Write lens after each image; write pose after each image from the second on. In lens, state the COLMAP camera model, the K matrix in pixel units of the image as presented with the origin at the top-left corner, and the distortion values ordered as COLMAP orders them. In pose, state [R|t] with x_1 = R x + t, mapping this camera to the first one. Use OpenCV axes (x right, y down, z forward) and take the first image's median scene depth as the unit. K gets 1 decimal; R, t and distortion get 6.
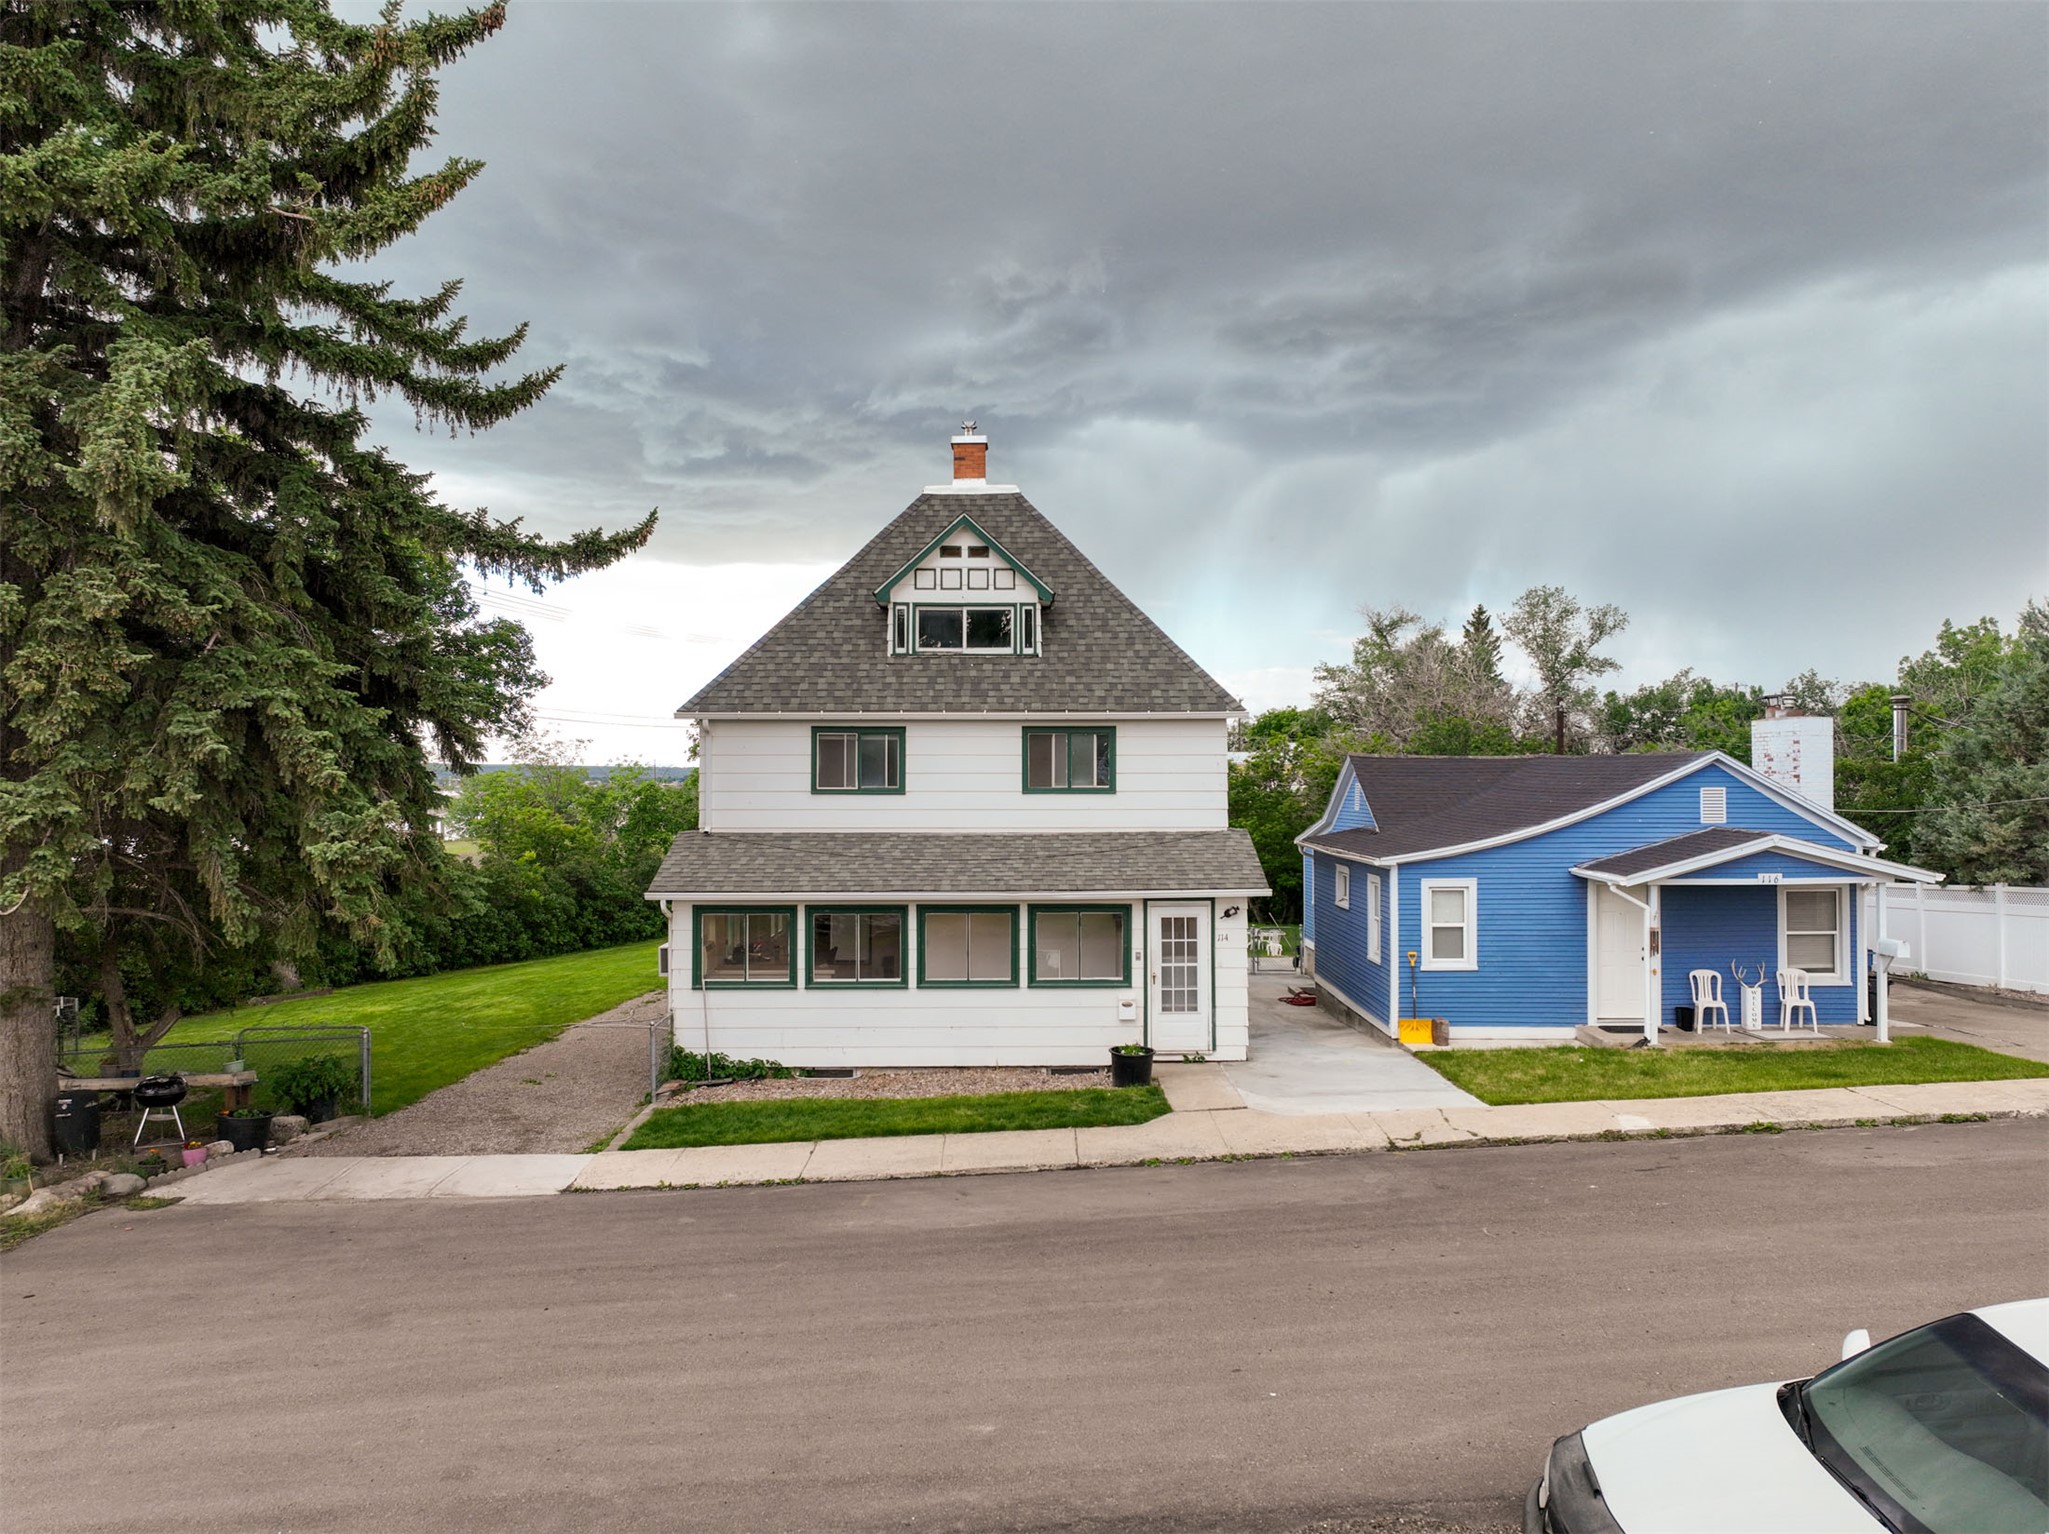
lens RADIAL K [[1446.2, 0, 1024.5], [0, 1446.2, 767.0], [0, 0, 1]] dist [0.005534, 0.007073]
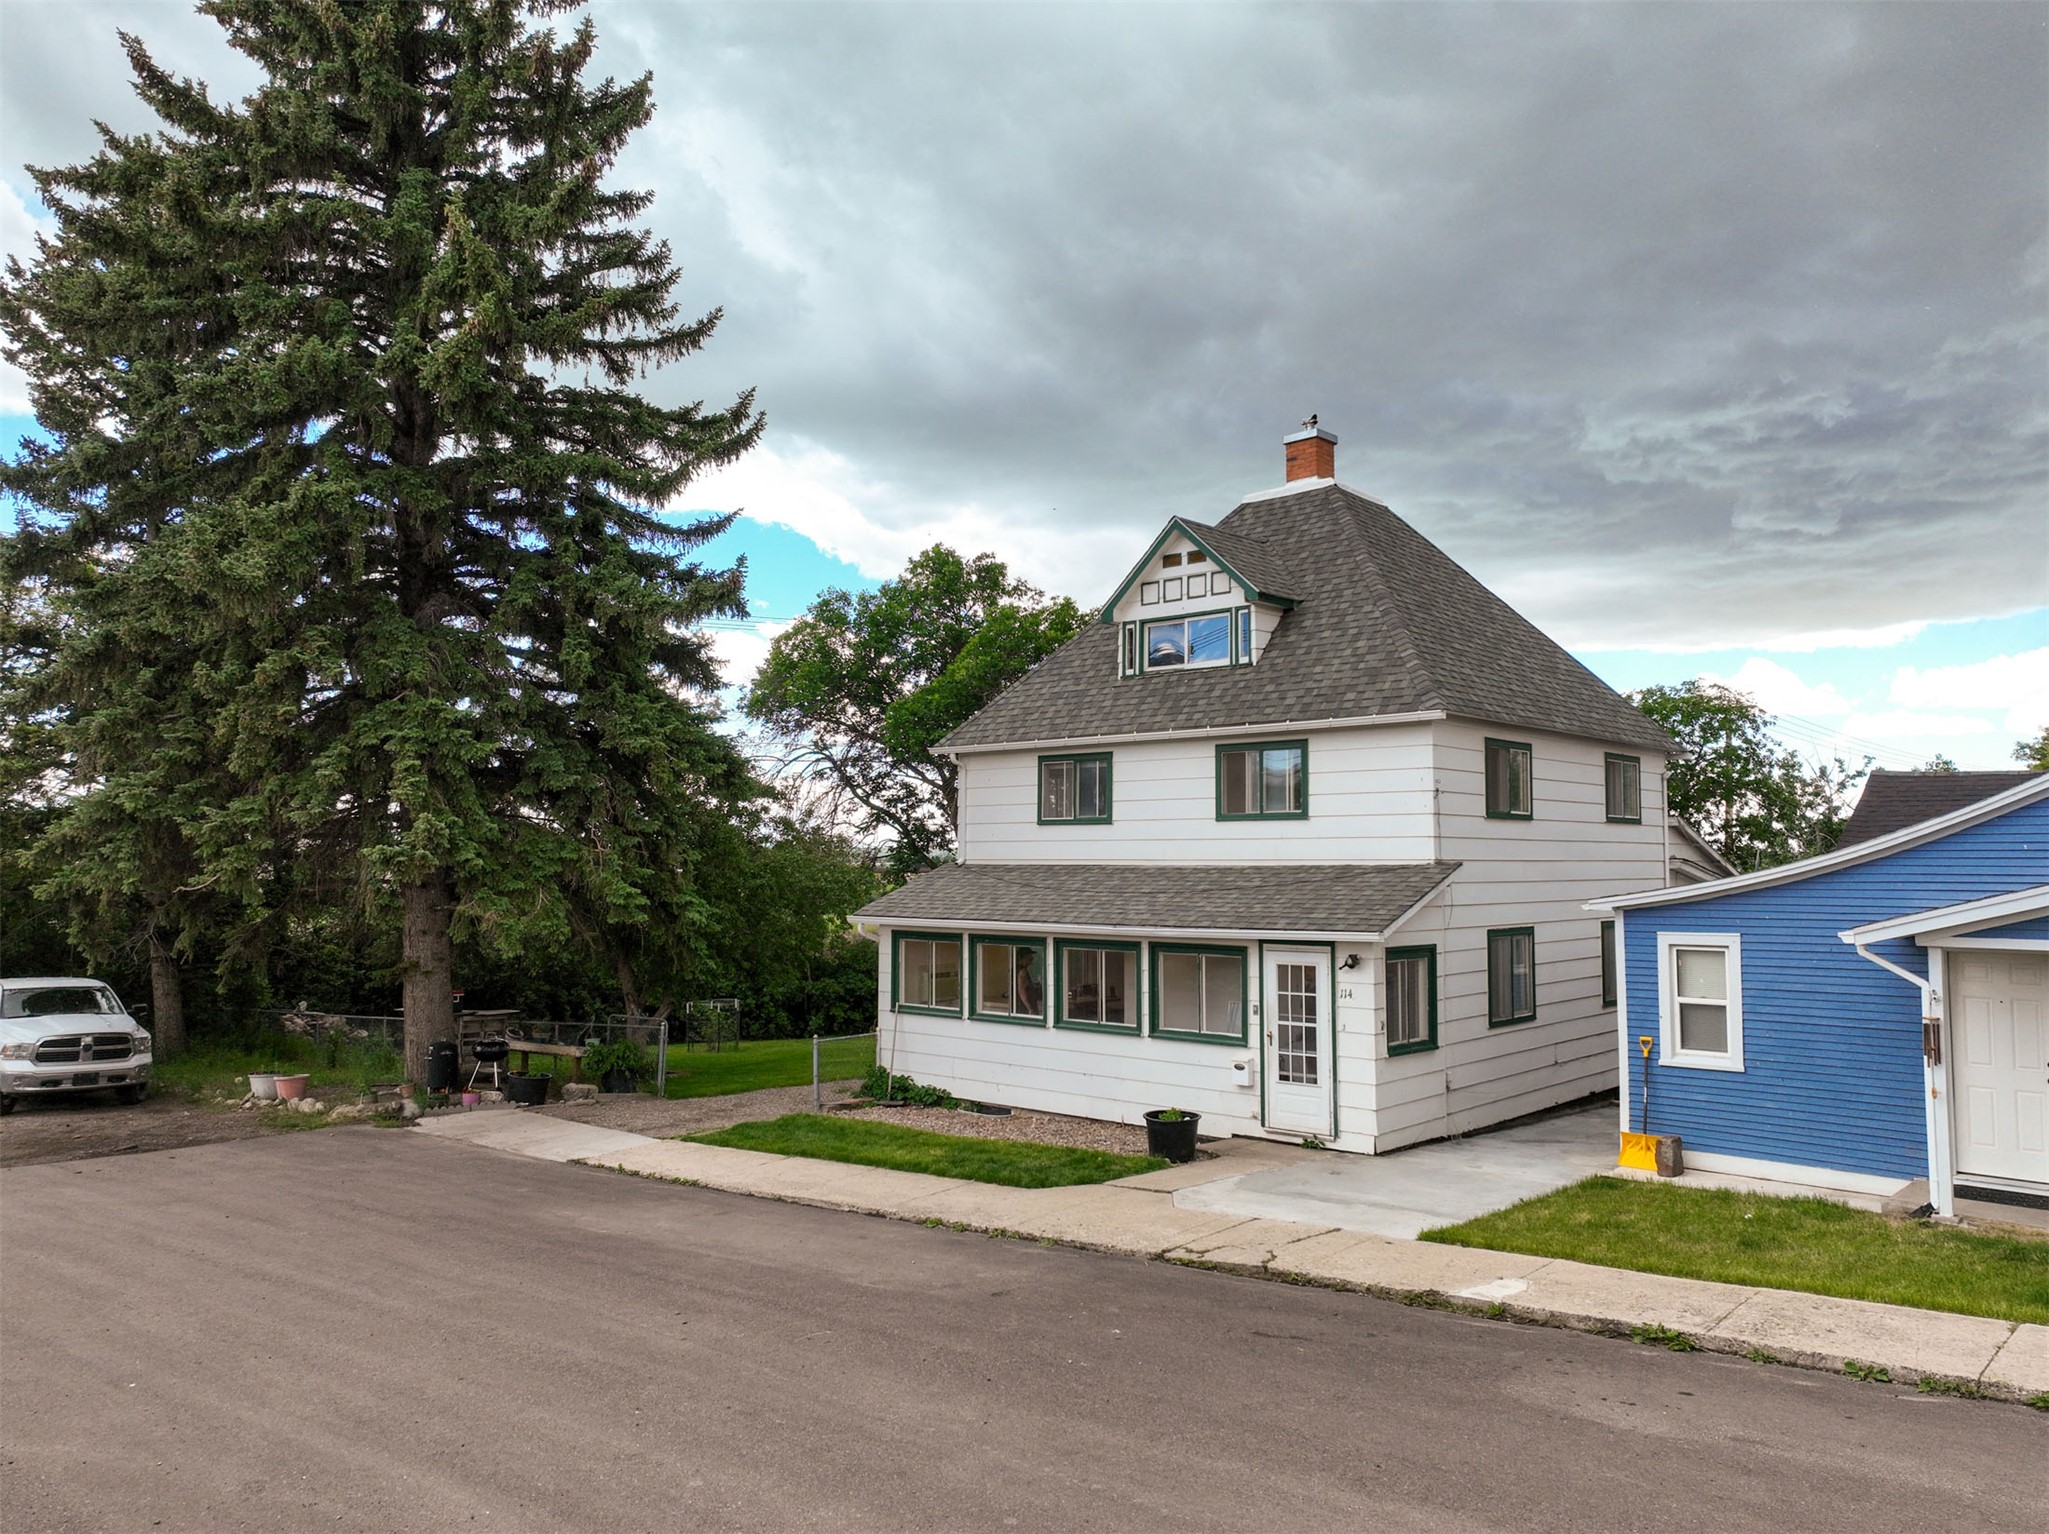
lens RADIAL K [[1446.5, 0, 1062.1], [0, 1446.5, 768.0], [0, 0, 1]] dist [0.003556, 0.007413]
pose [[0.746509, -0.041641, -0.664071, 0.553609], [0.002095, 0.998182, -0.060236, 0.041963], [0.665372, 0.043576, 0.745239, 0.301645]]
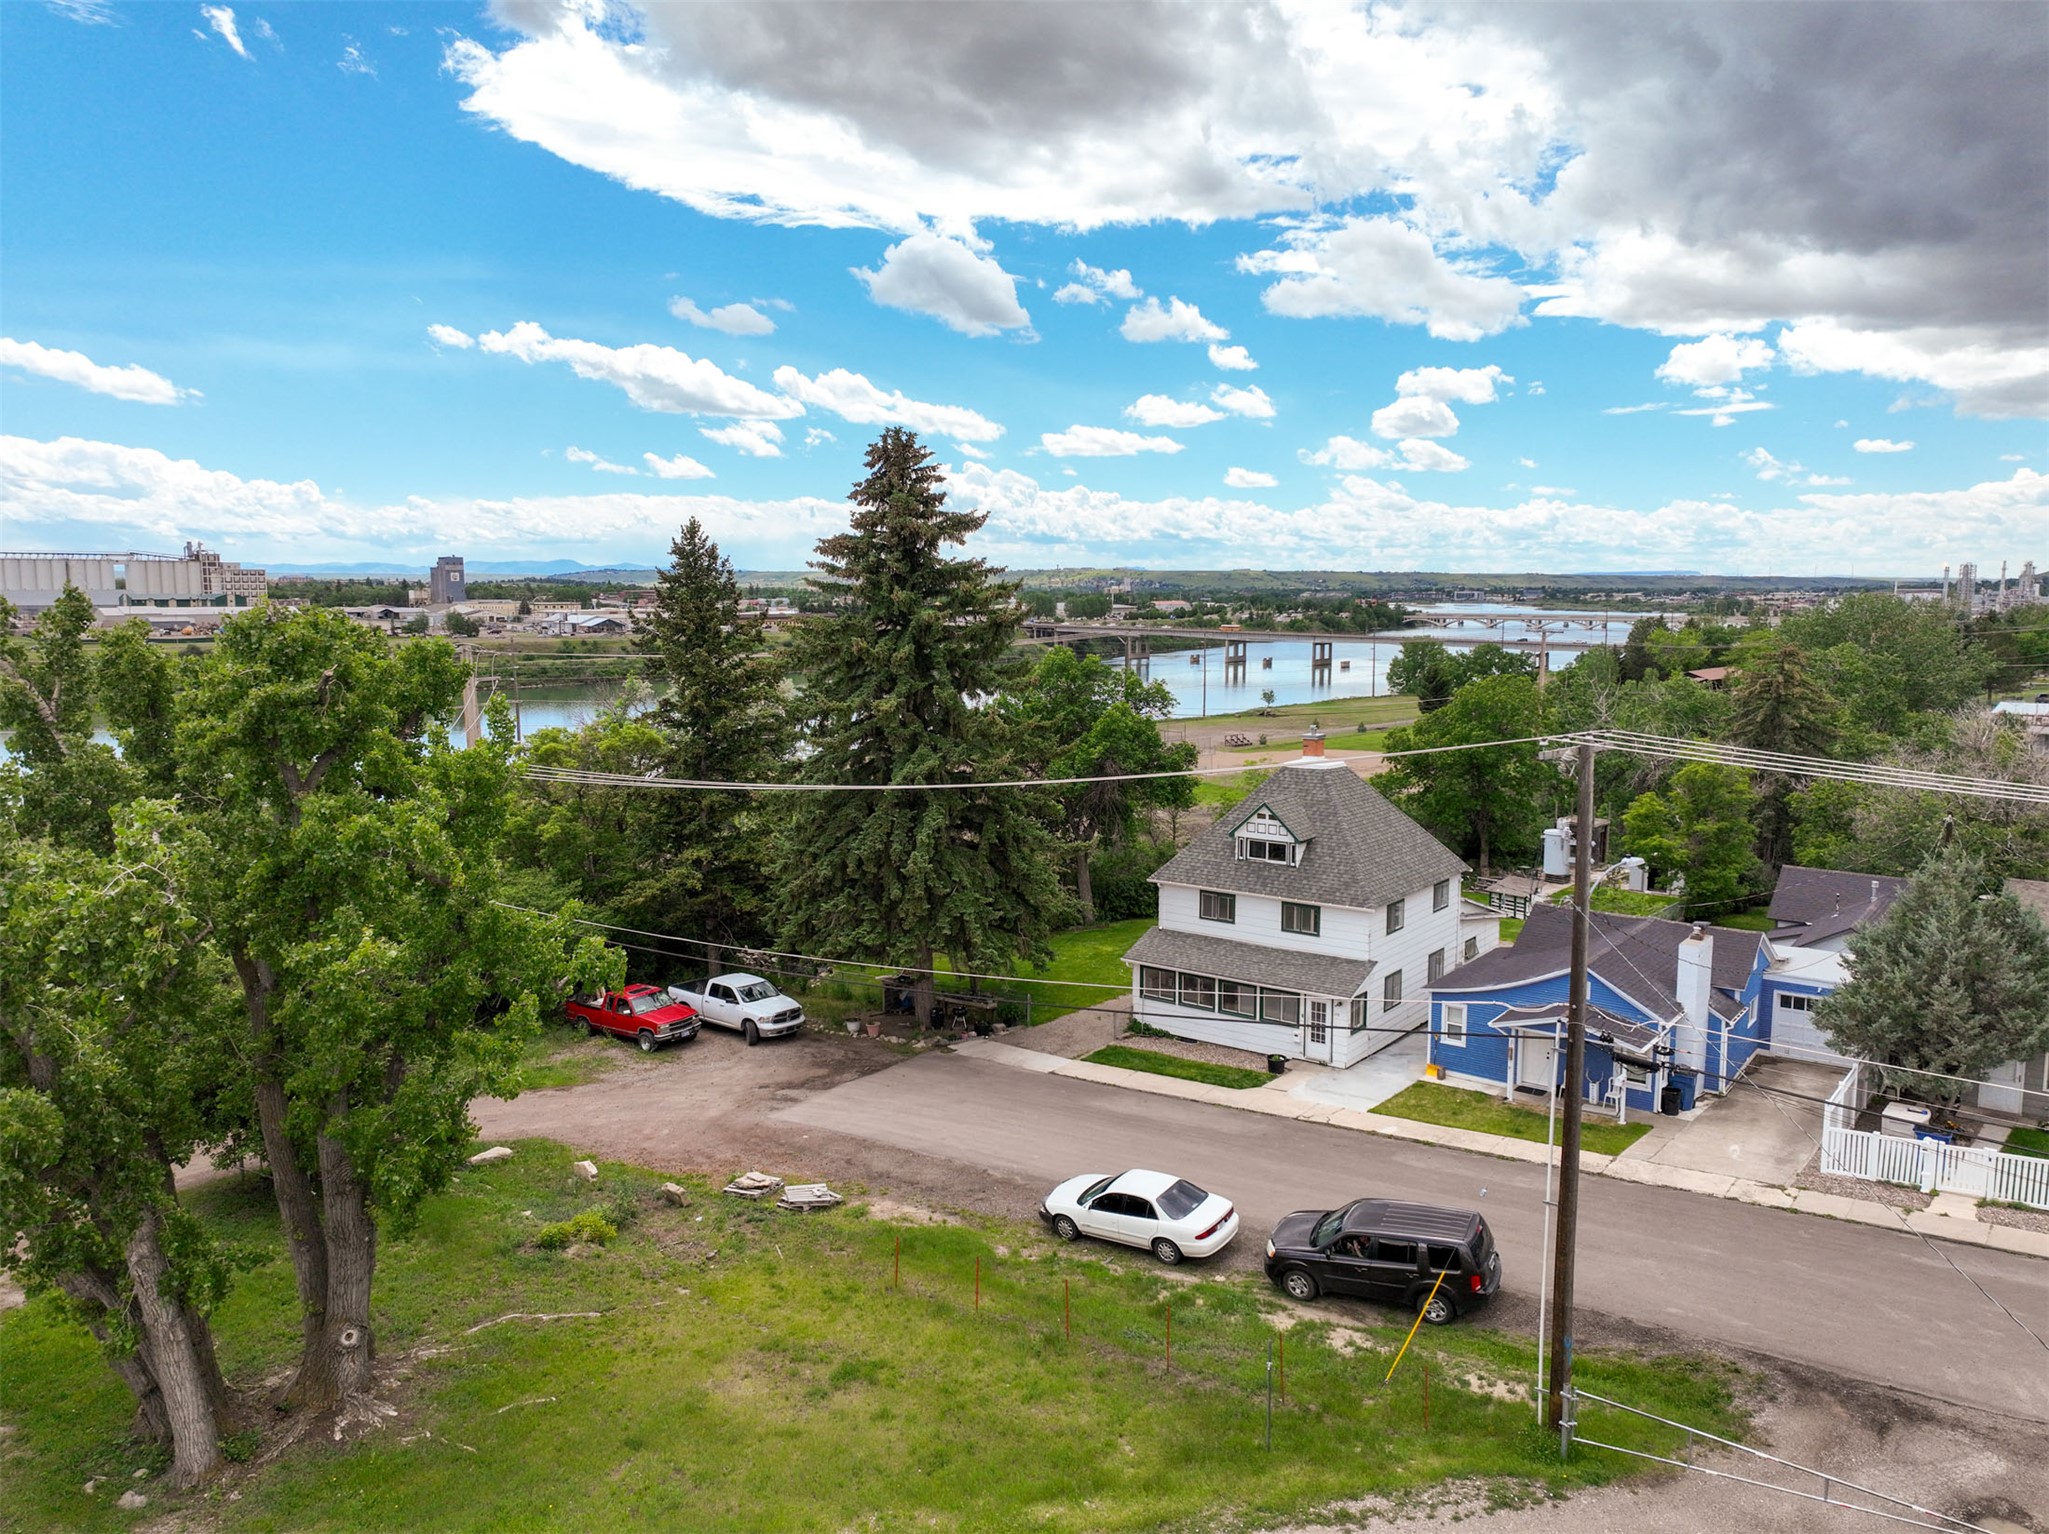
lens RADIAL K [[1478.7, 0, 1041.2], [0, 1478.7, 765.9], [0, 0, 1]] dist [-0.002420, 0.015734]
pose [[0.796168, 0.077164, -0.600135, 1.130327], [0.005905, 0.990797, 0.135229, -0.584905], [0.605047, -0.111209, 0.788385, -1.064128]]
